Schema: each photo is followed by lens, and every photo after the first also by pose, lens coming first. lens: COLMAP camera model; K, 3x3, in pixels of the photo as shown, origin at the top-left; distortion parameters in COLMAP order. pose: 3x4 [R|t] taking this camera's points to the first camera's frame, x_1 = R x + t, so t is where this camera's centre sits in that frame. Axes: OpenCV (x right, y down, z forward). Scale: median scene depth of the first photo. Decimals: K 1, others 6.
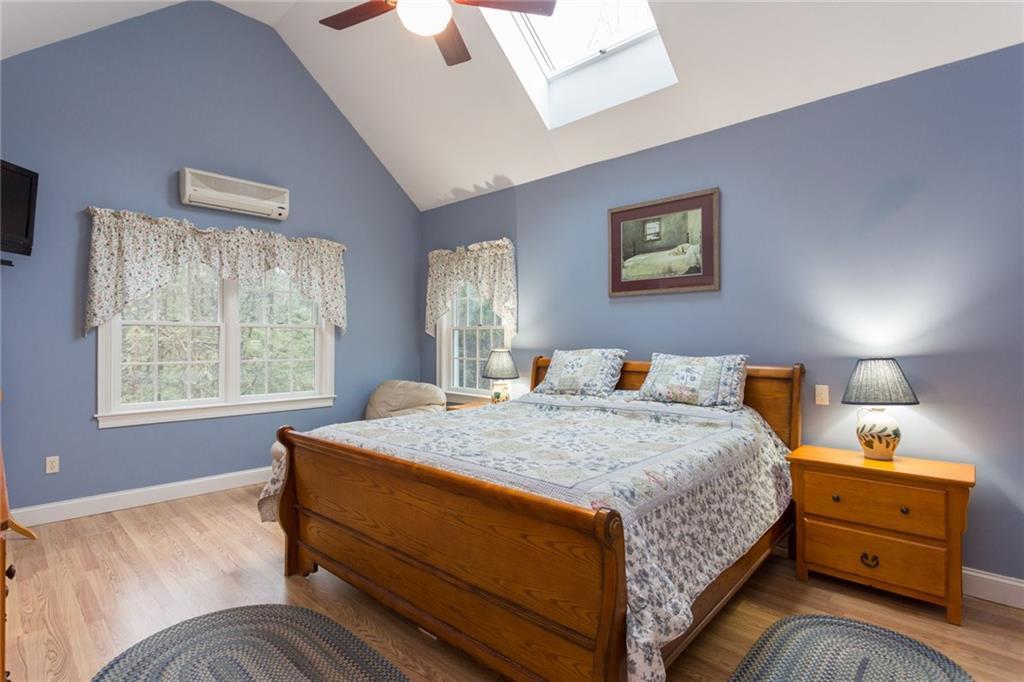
lens RADIAL K [[511.2, 0, 512.0], [0, 511.2, 341.0], [0, 0, 1]] dist [-0.002335, -0.000243]
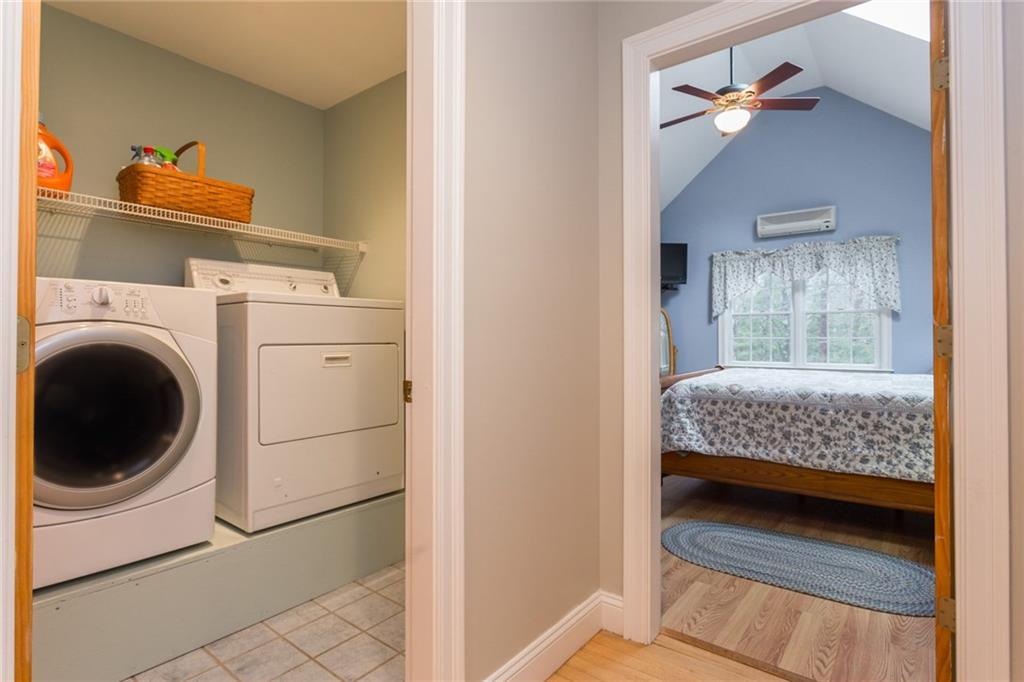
lens RADIAL K [[511.2, 0, 512.0], [0, 511.2, 341.0], [0, 0, 1]] dist [-0.002335, -0.000243]
pose [[0.116596, -0.001502, -0.993178, 0.857119], [-0.002519, 0.999995, -0.001808, 0.057943], [0.993176, 0.002713, 0.116591, 0.047980]]
